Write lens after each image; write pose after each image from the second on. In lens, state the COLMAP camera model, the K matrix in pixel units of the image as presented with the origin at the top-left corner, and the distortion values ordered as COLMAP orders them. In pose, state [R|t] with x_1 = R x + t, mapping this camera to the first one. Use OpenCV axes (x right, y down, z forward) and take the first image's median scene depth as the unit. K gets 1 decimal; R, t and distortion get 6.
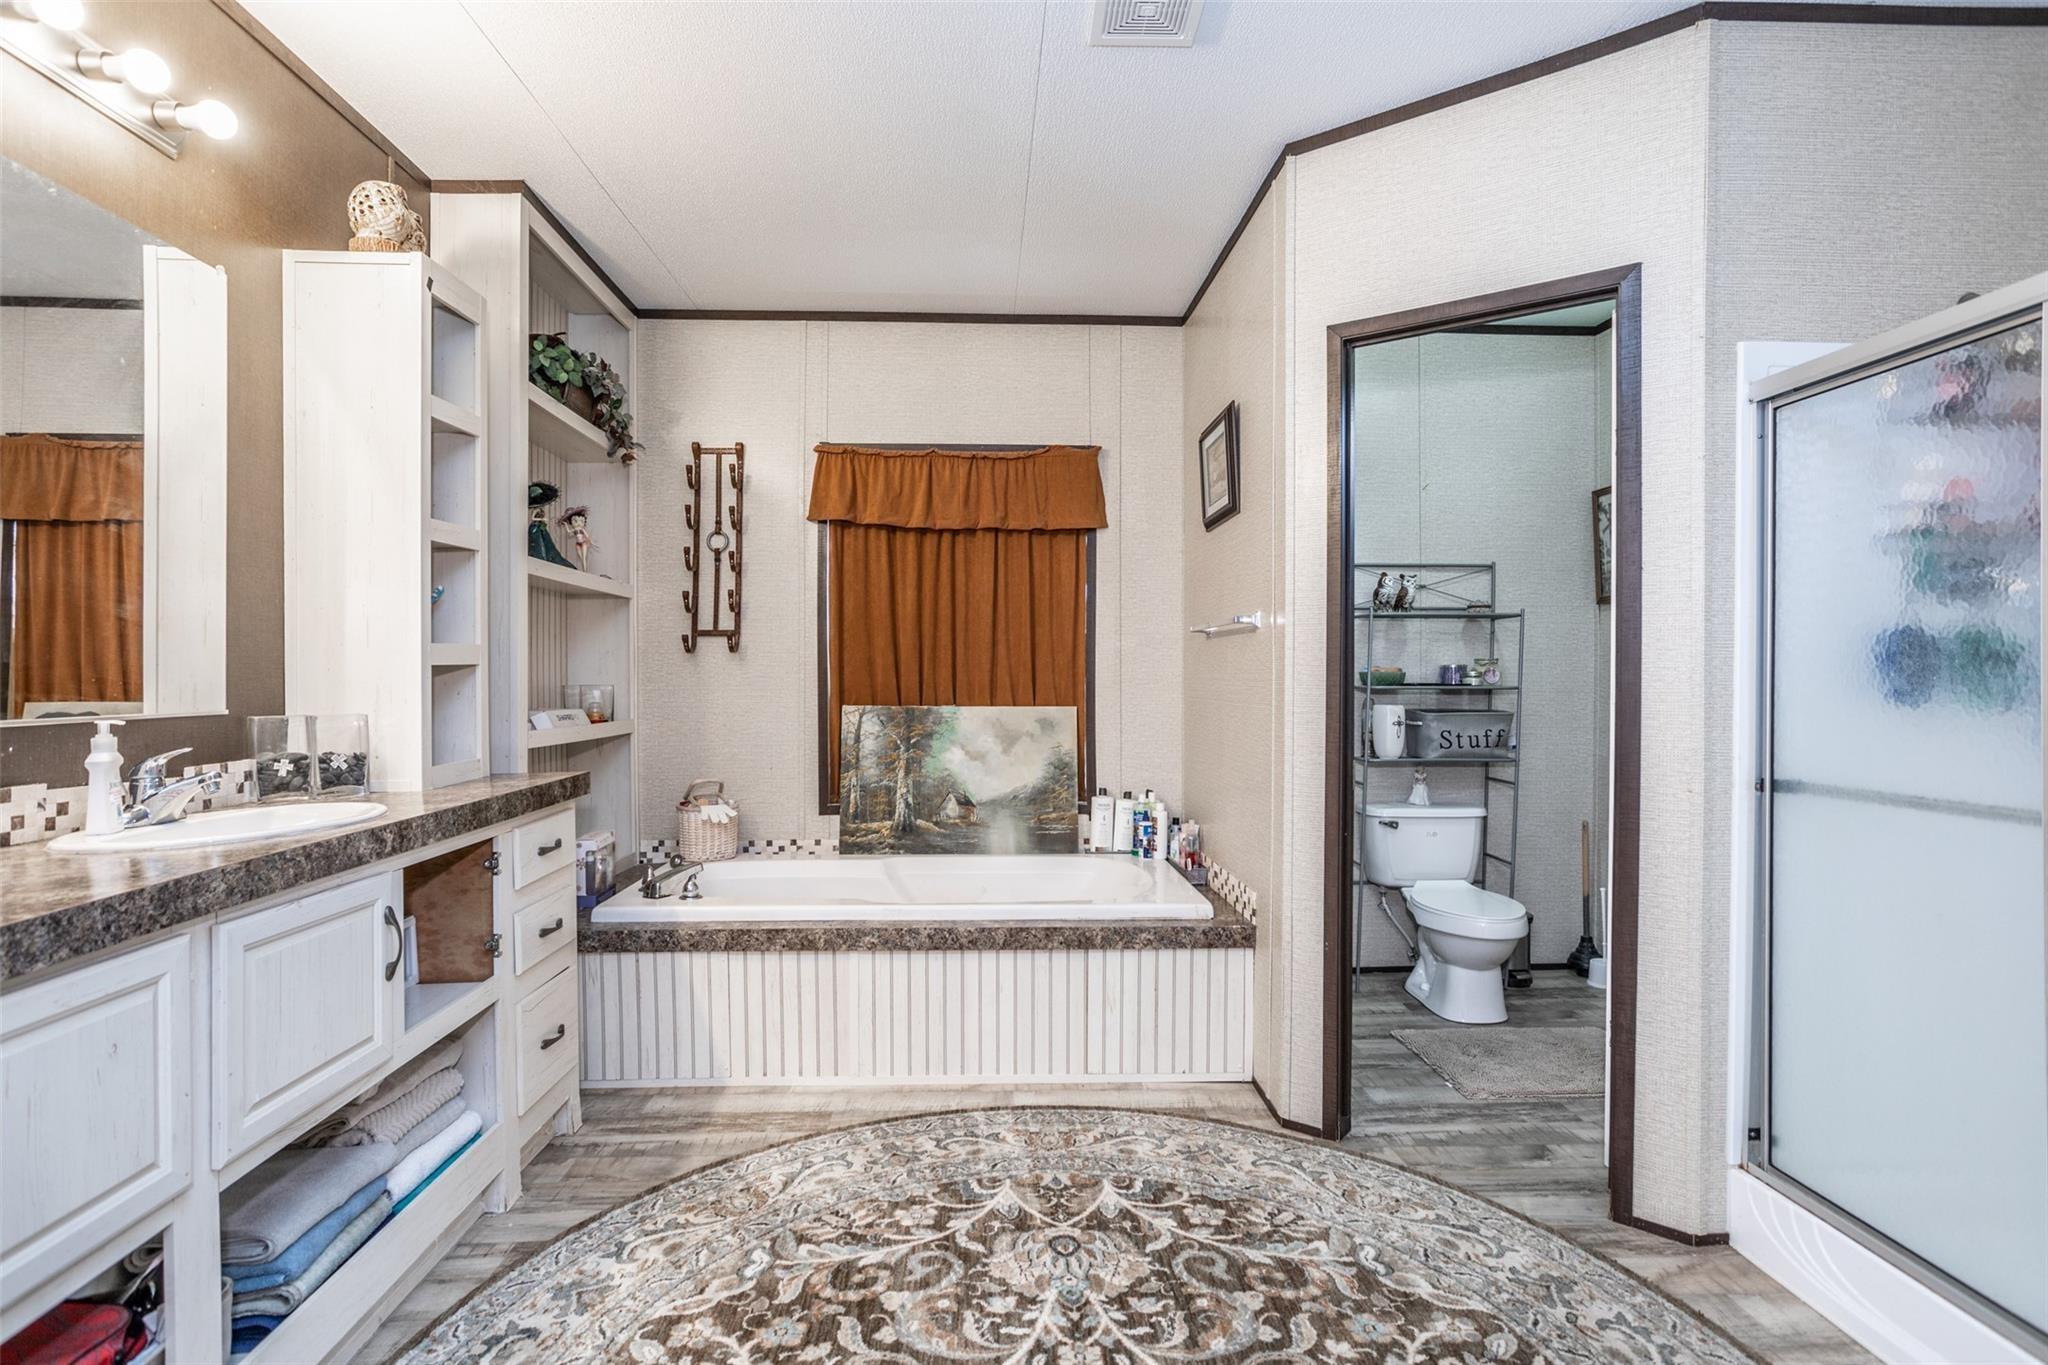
lens RADIAL K [[1036.8, 0, 1026.2], [0, 1036.8, 676.8], [0, 0, 1]] dist [-0.045145, 0.034359]
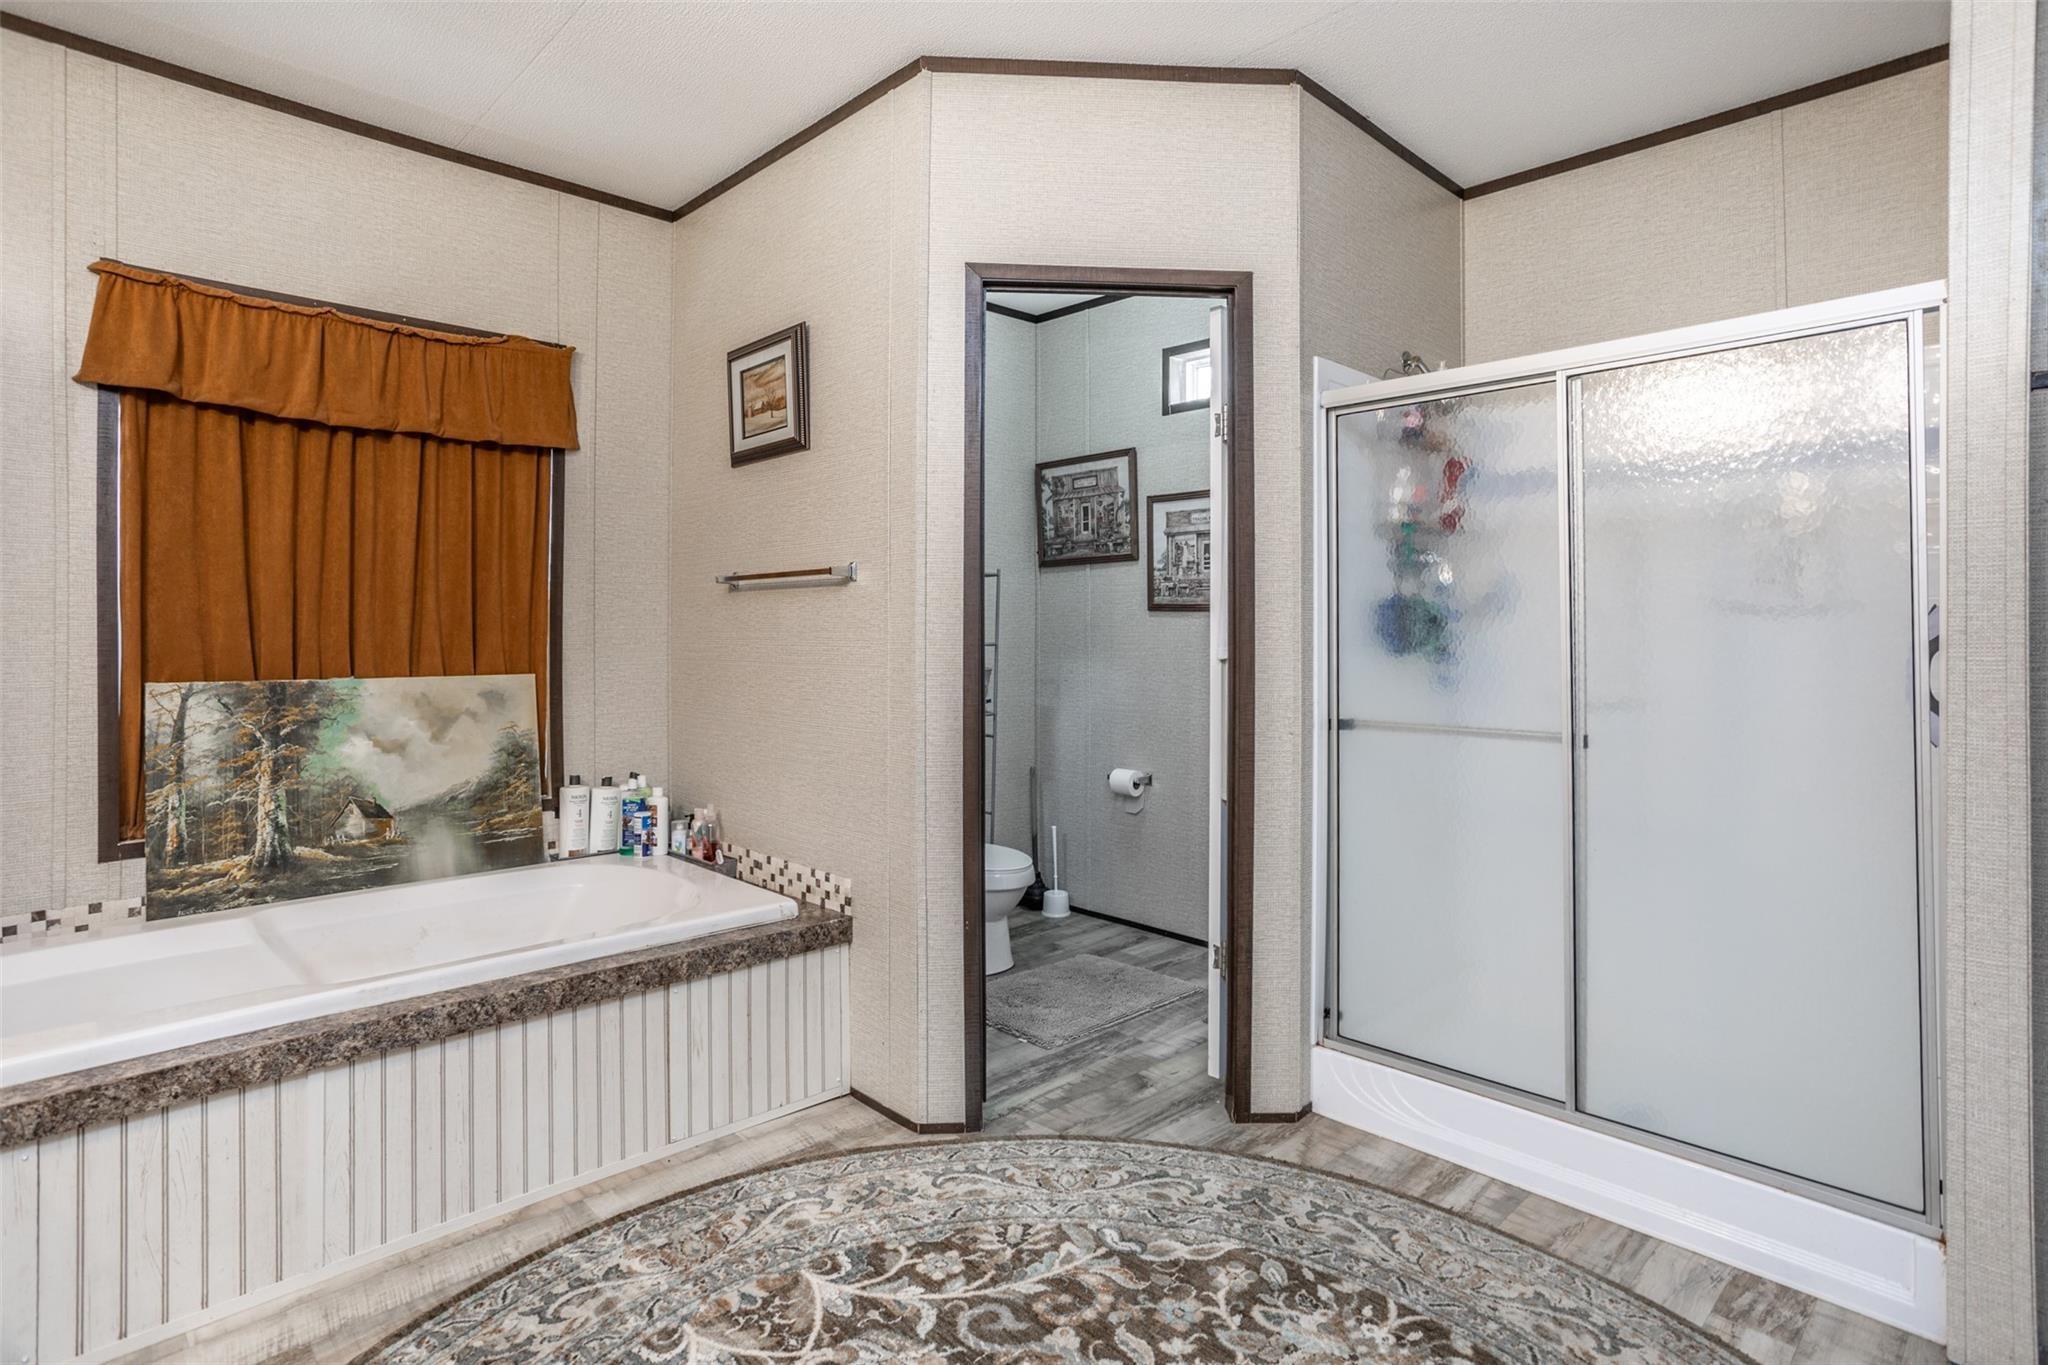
lens RADIAL K [[1049.0, 0, 1067.3], [0, 1049.0, 618.0], [0, 0, 1]] dist [-0.049921, 0.031968]
pose [[0.740530, 0.006265, 0.671994, -0.272295], [0.002266, 0.999928, -0.011819, -0.005027], [-0.672020, 0.010275, 0.740462, 0.232260]]
